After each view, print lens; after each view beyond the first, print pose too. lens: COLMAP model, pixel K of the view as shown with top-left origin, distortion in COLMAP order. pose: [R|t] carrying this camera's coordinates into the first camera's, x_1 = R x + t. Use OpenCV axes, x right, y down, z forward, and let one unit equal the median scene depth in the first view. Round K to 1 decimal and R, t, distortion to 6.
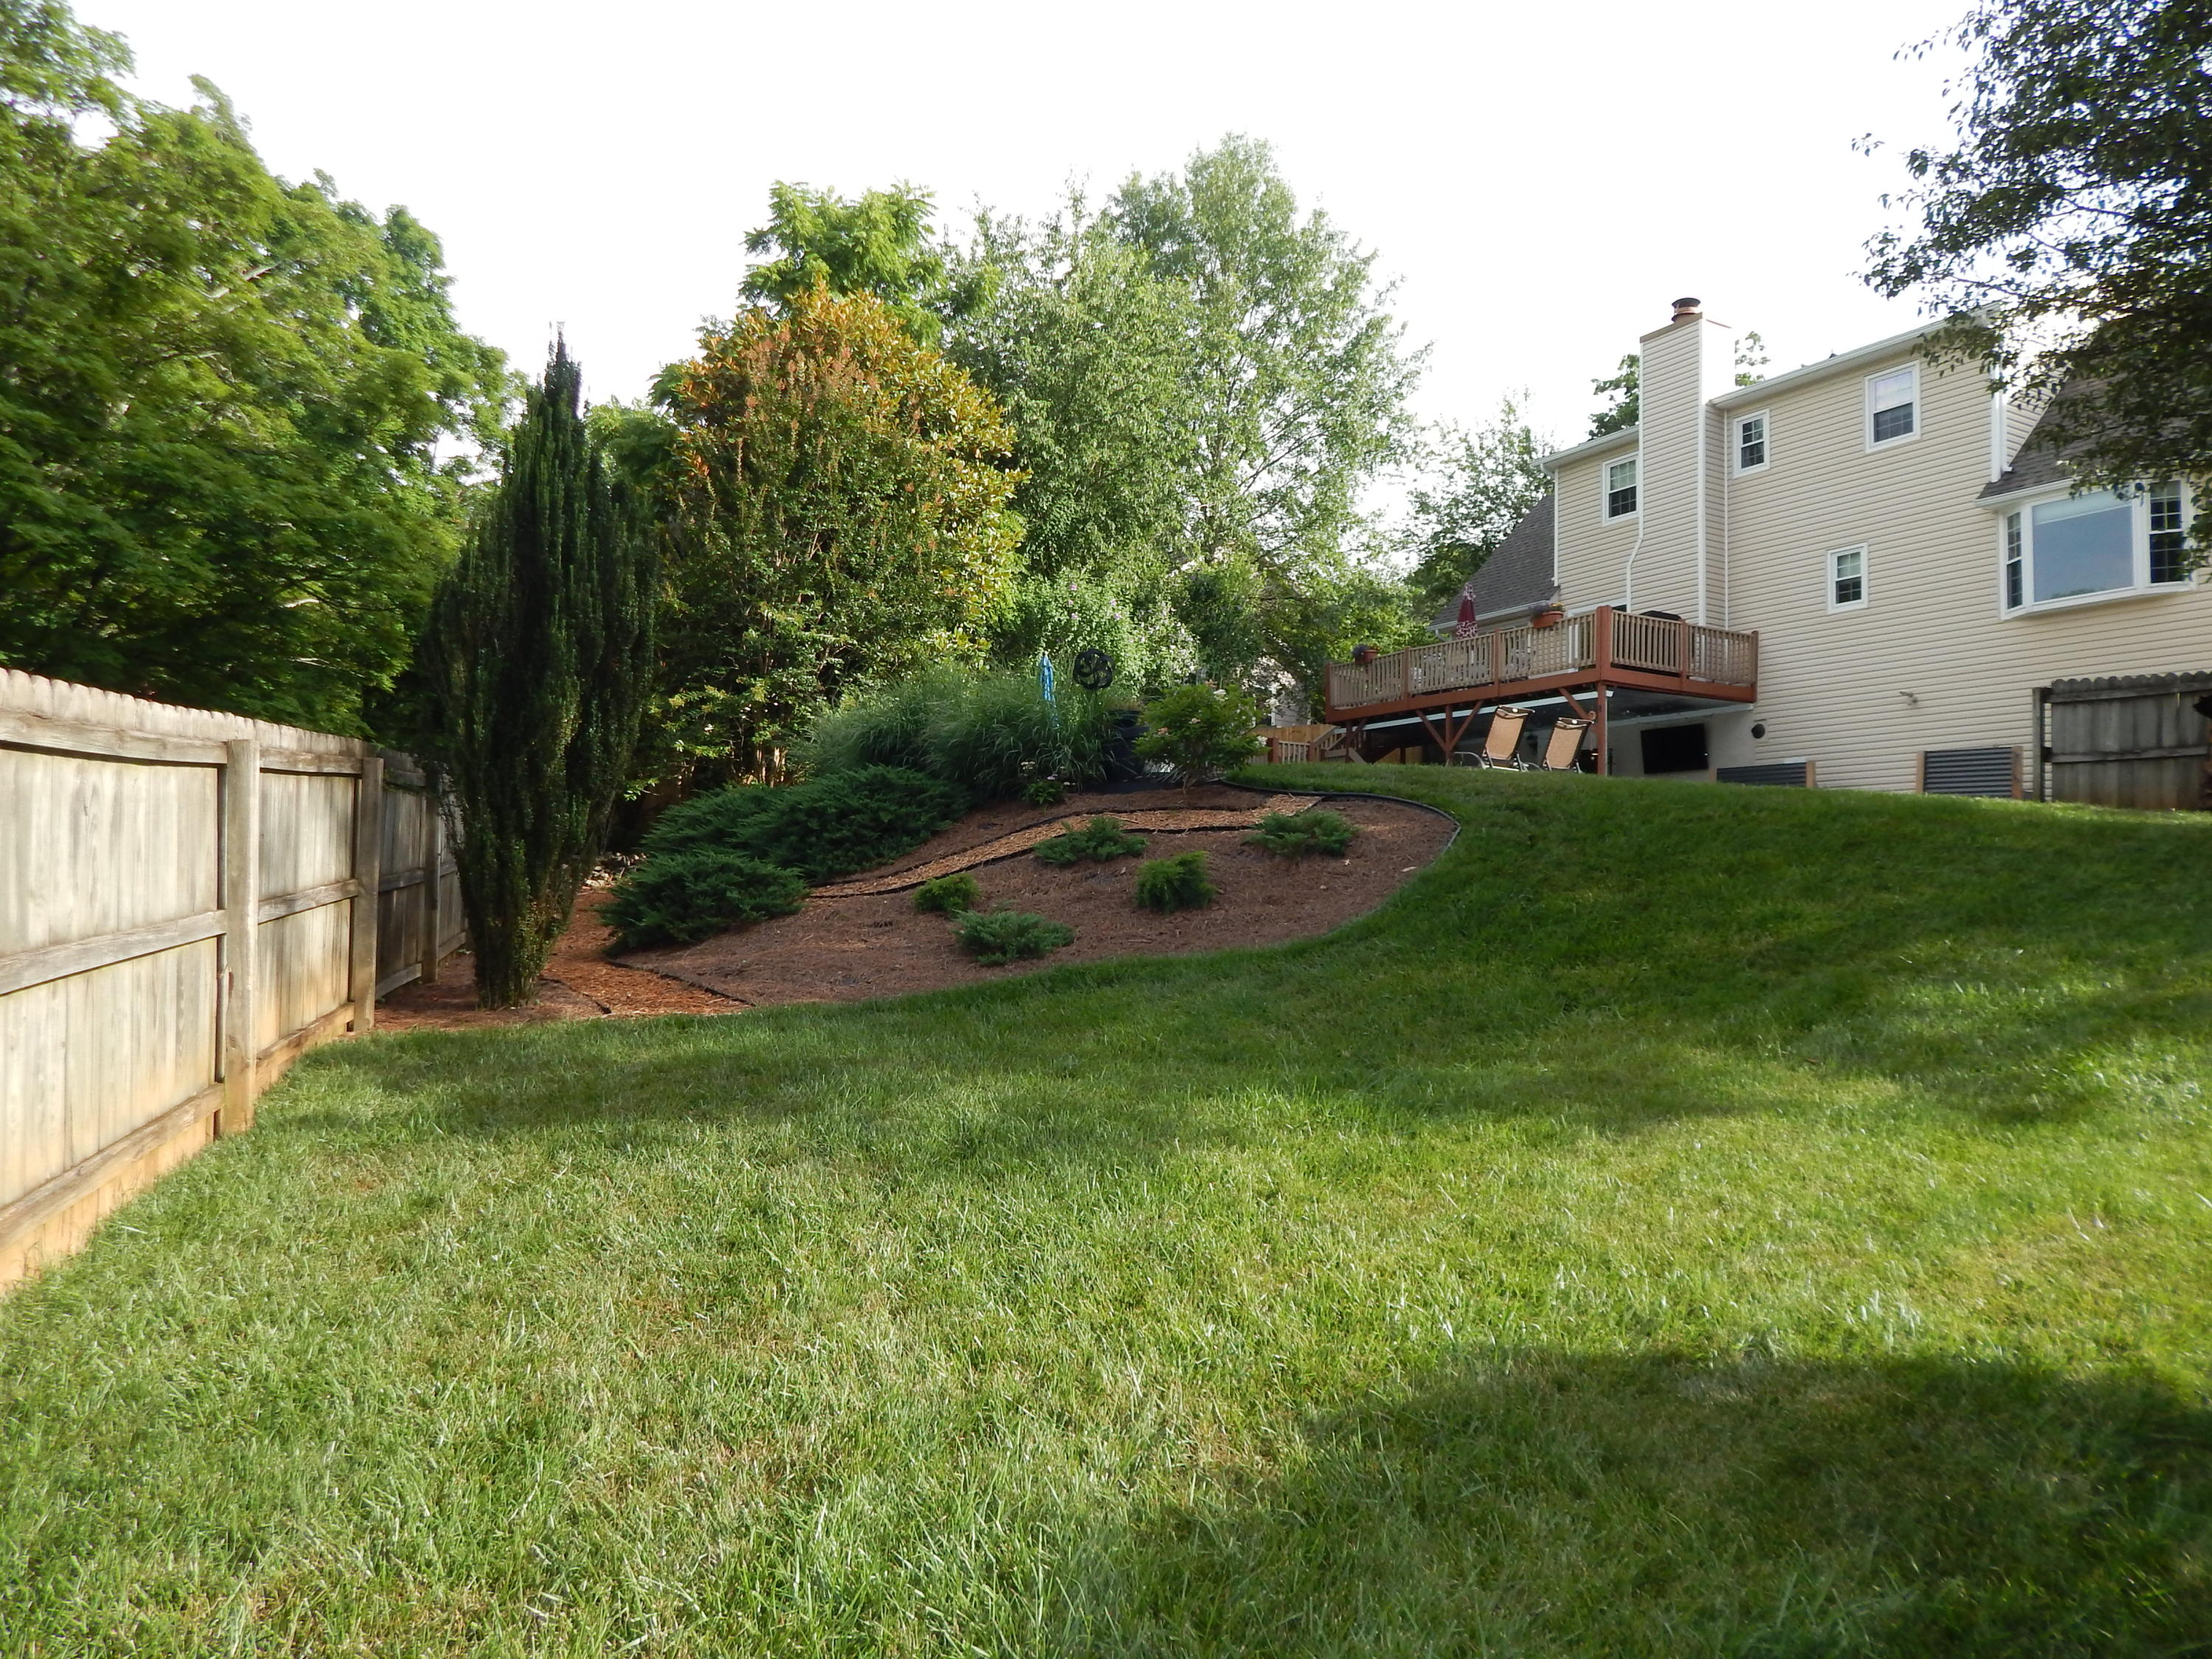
lens RADIAL K [[1462.8, 0, 1099.6], [0, 1462.8, 833.9], [0, 0, 1]] dist [-0.007292, -0.005295]
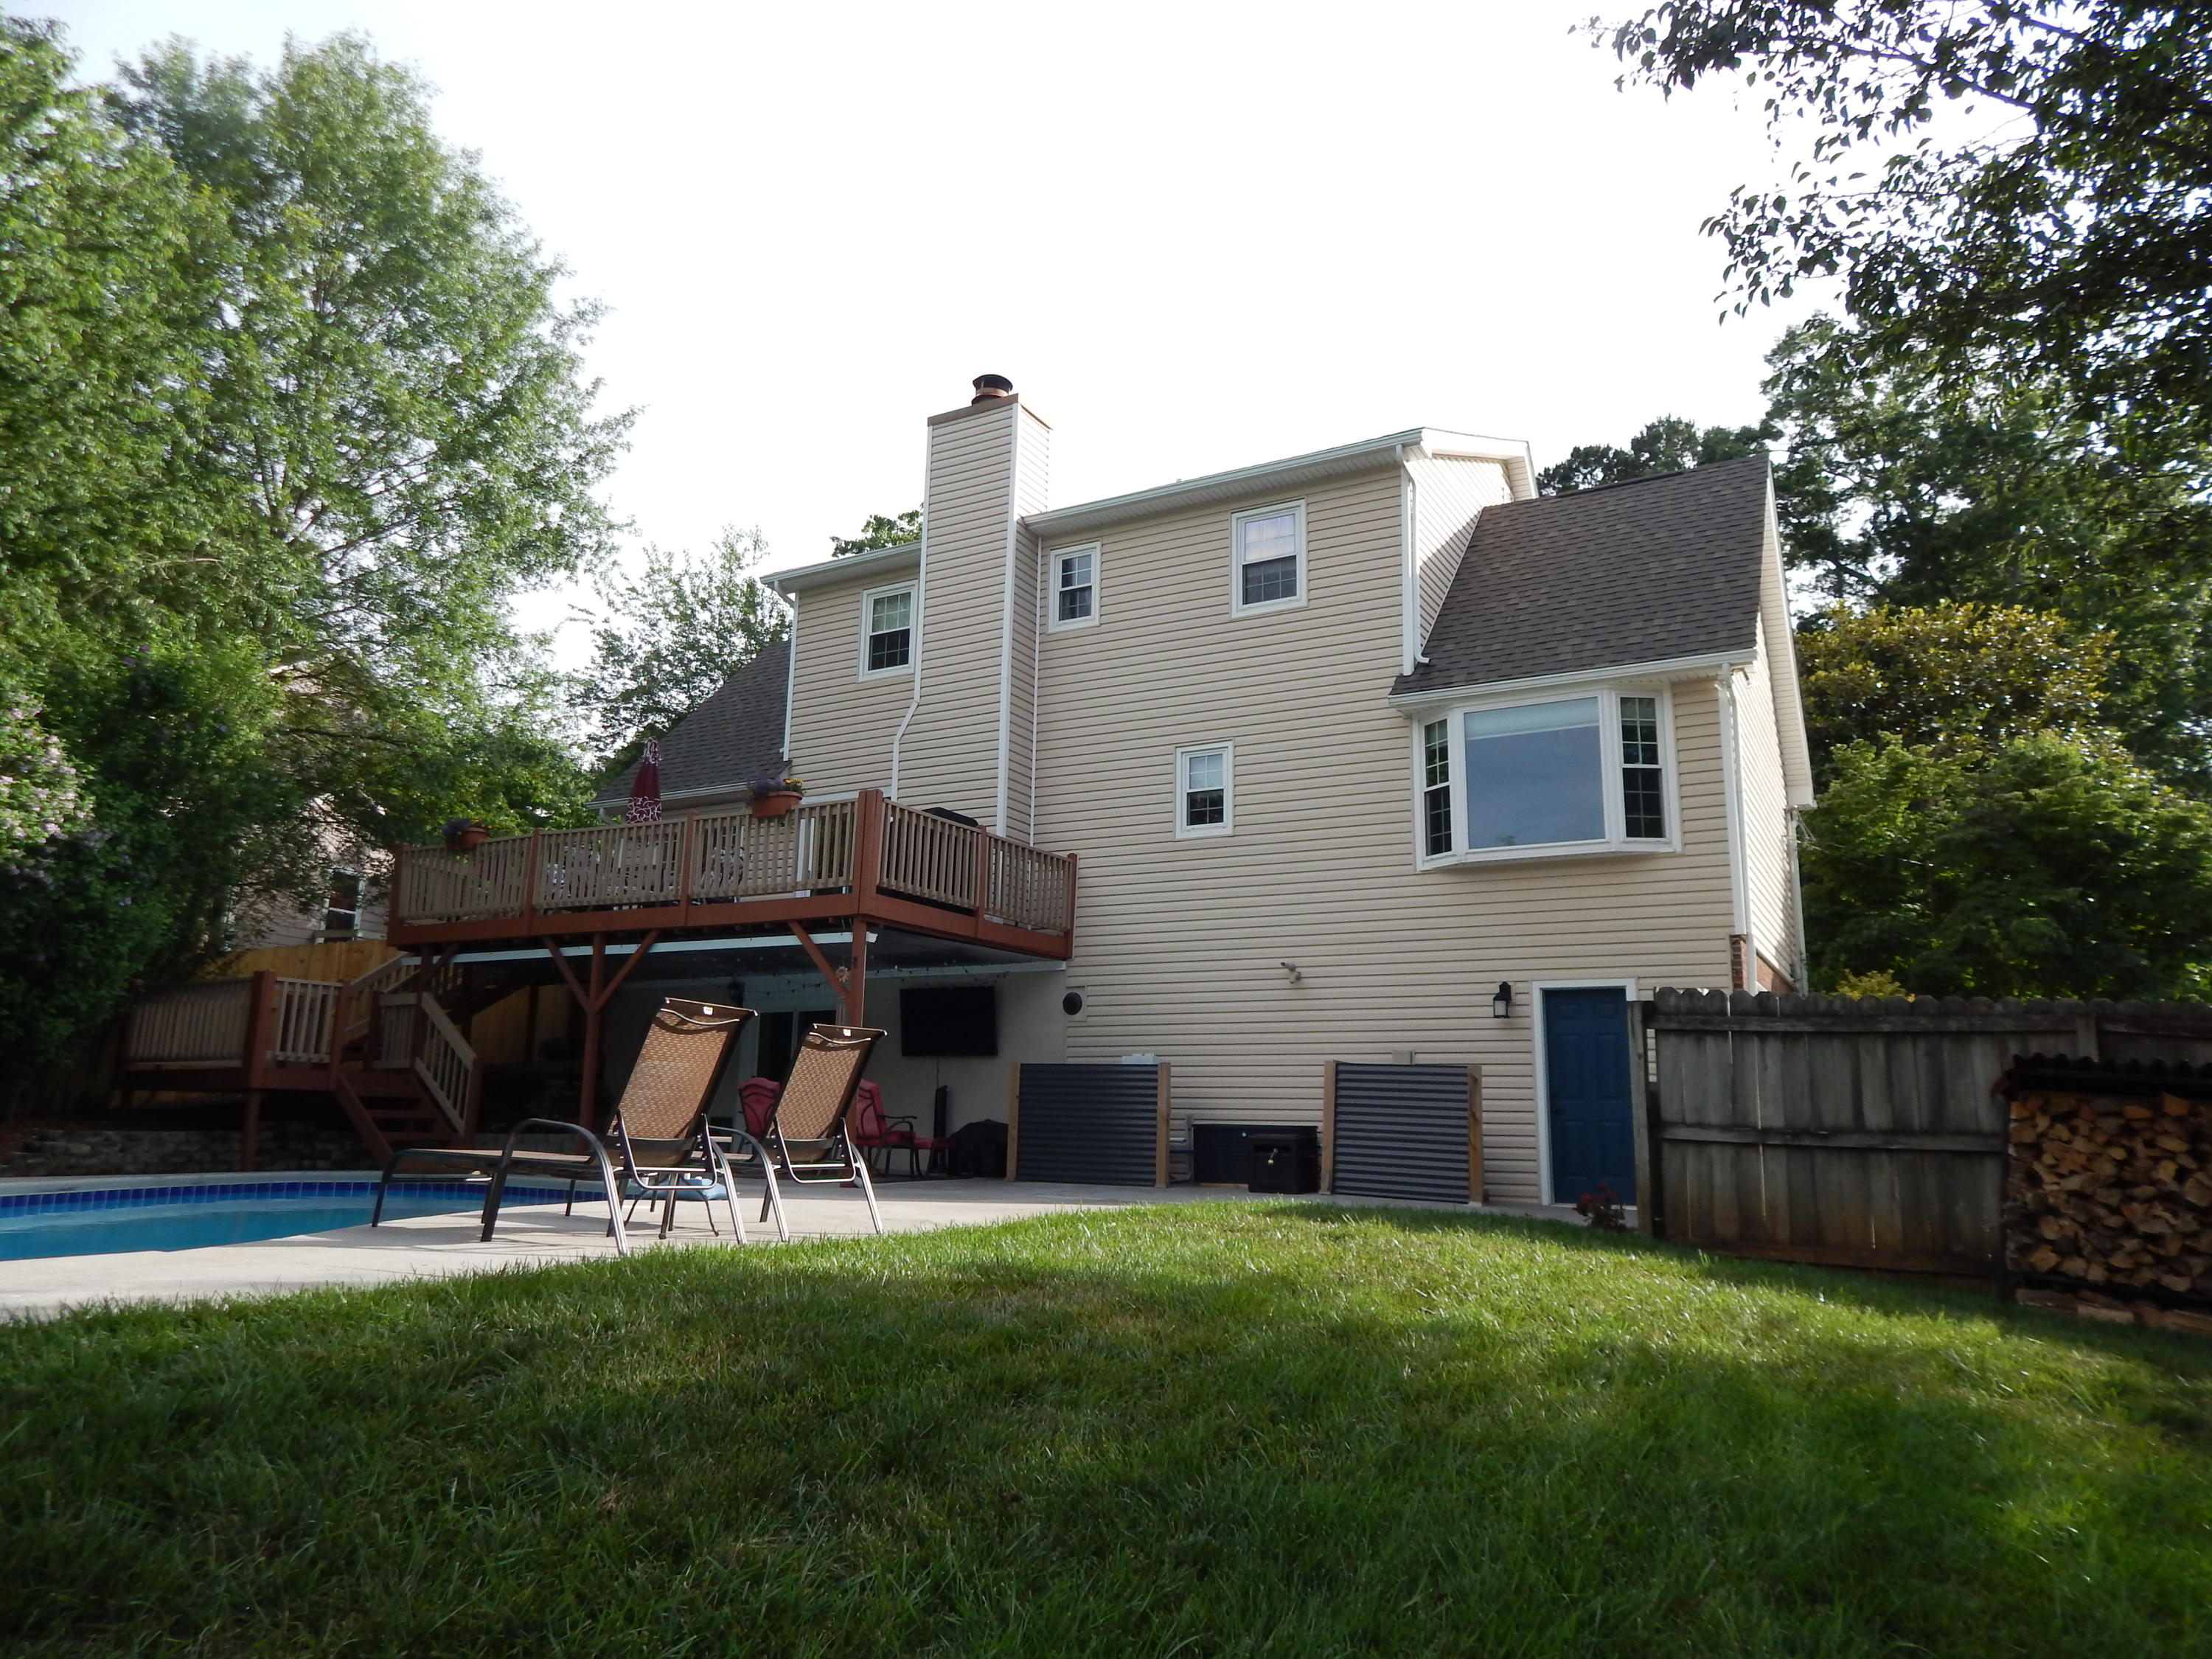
lens RADIAL K [[1469.7, 0, 1101.6], [0, 1469.7, 813.8], [0, 0, 1]] dist [0.002240, 0.008557]
pose [[0.859084, 0.102501, 0.501466, 0.108702], [-0.027413, 0.987550, -0.154896, -0.048436], [-0.511100, 0.119322, 0.851199, 0.381480]]
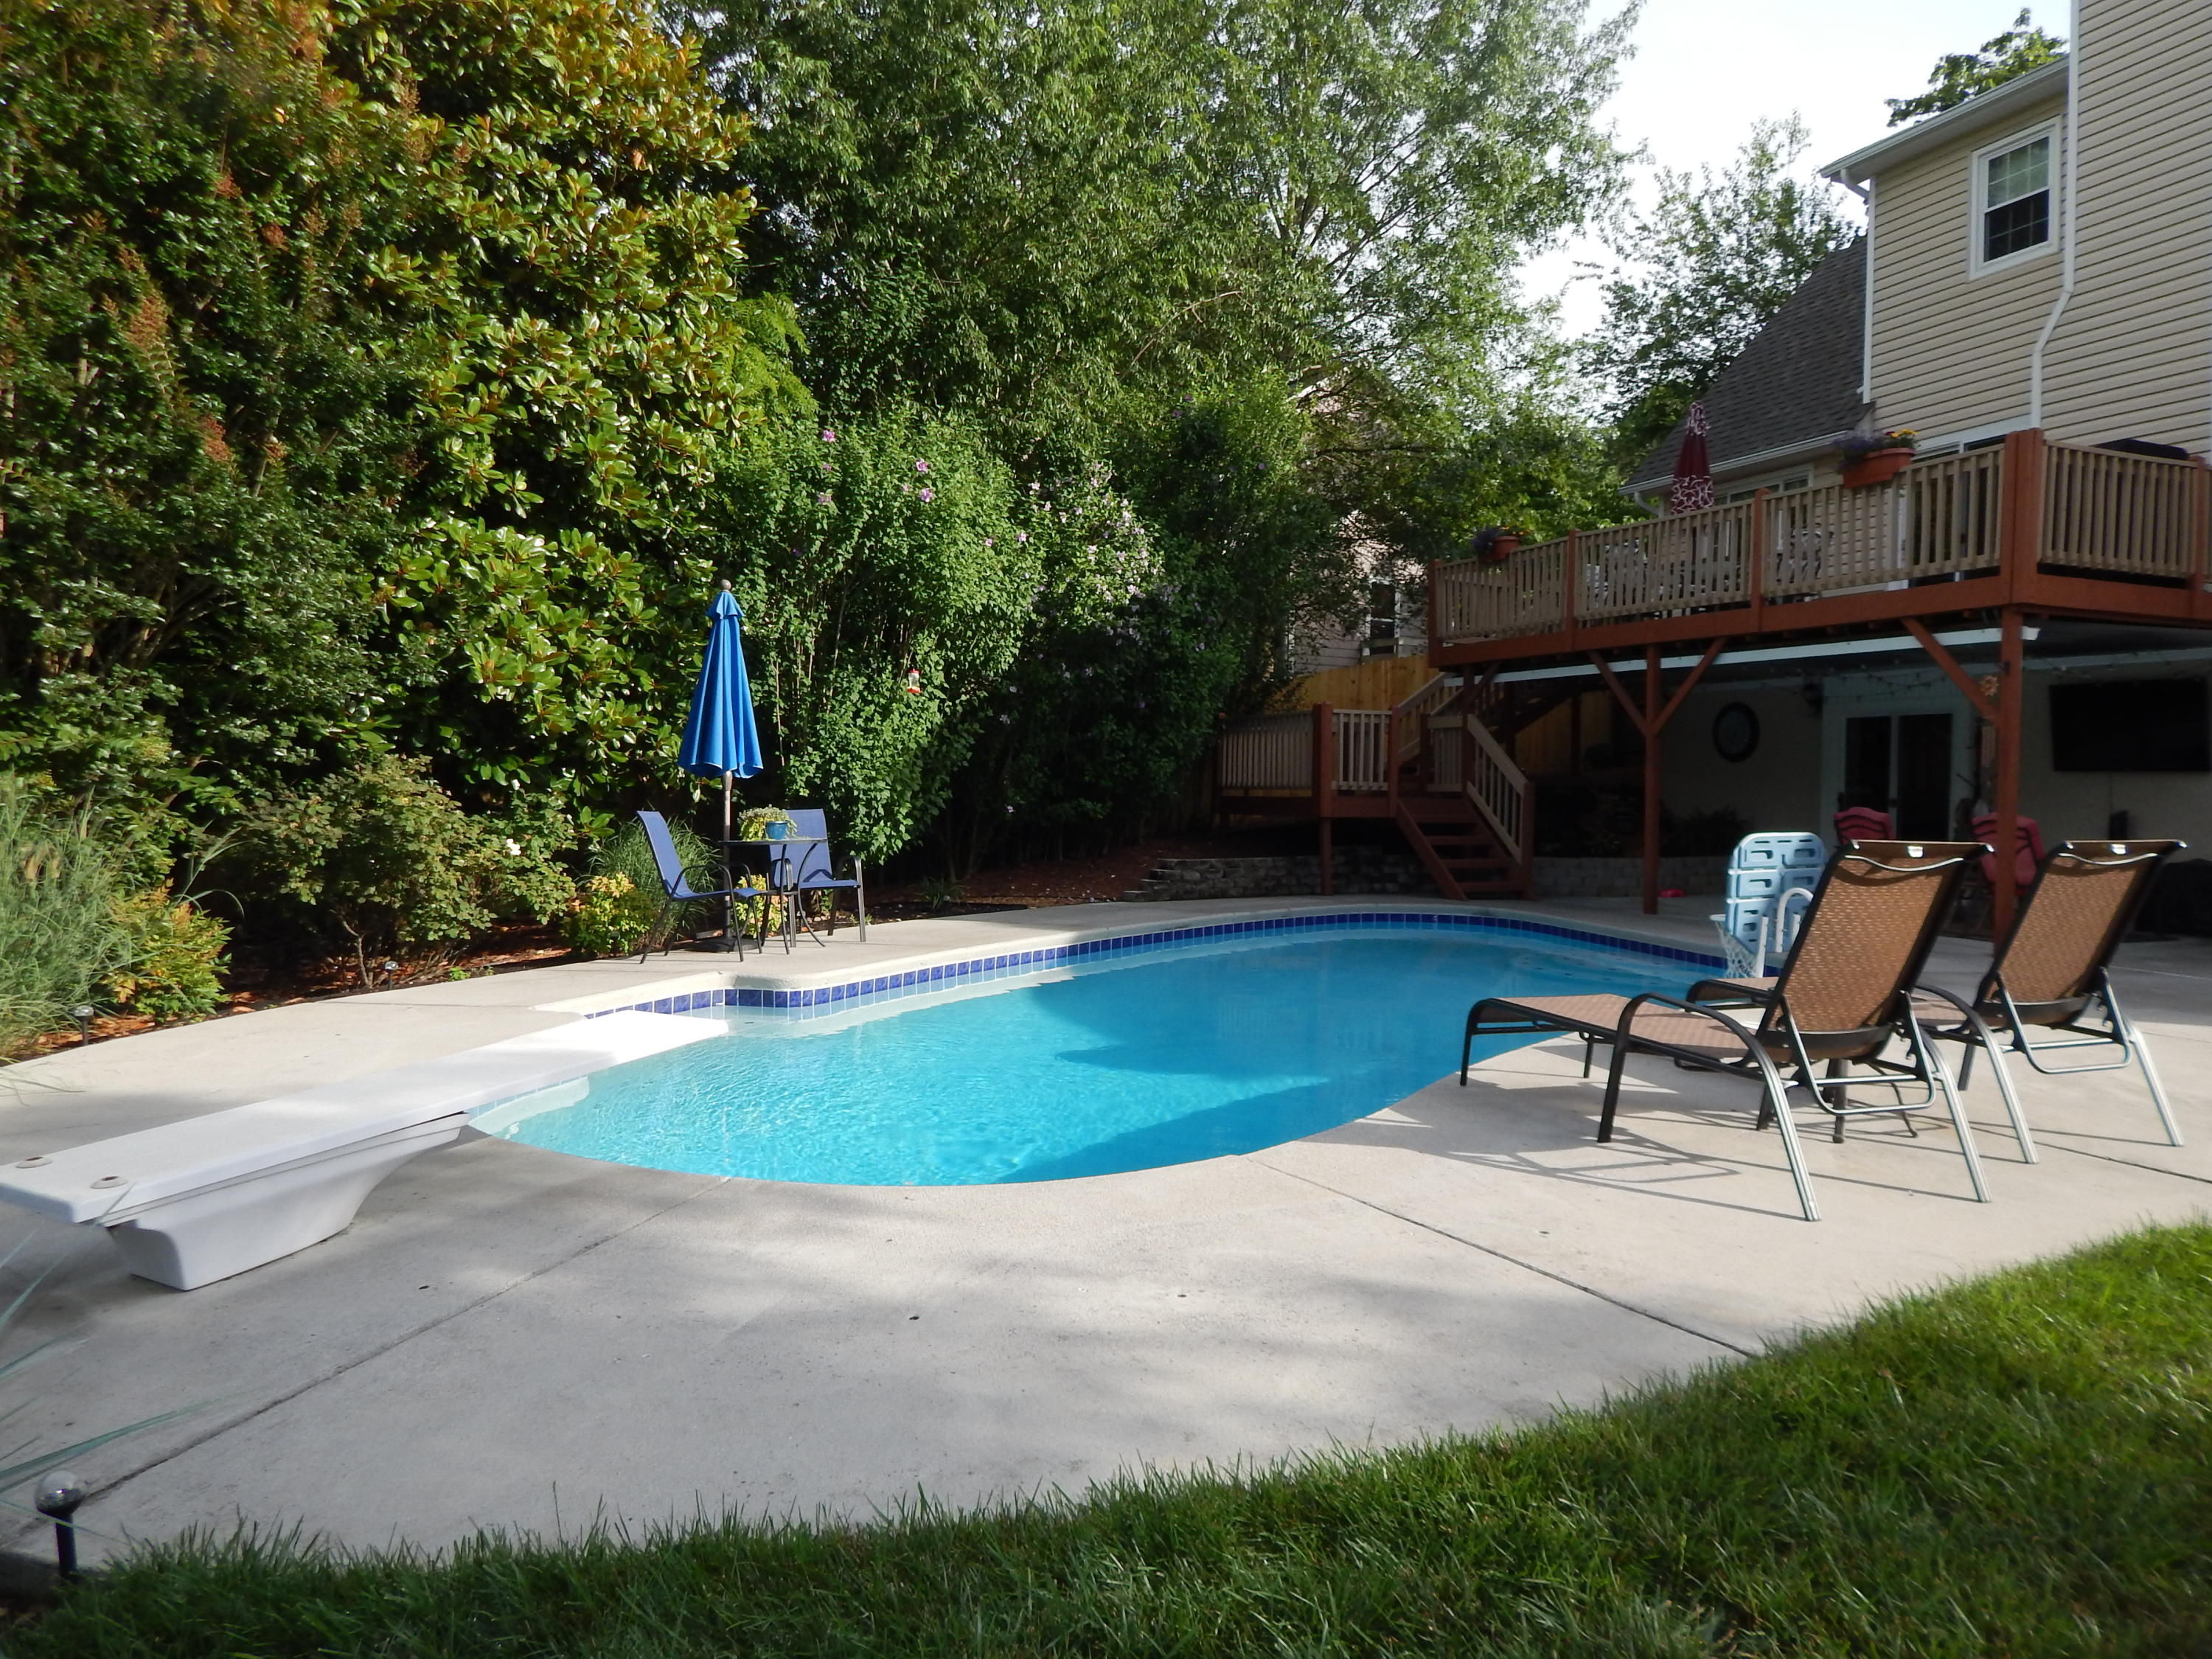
lens RADIAL K [[1468.8, 0, 1111.0], [0, 1468.8, 819.5], [0, 0, 1]] dist [0.007110, -0.012743]
pose [[0.992285, -0.005502, -0.123856, 0.111418], [0.015069, 0.996960, 0.076438, -0.067613], [0.123059, -0.077715, 0.989352, 0.453122]]
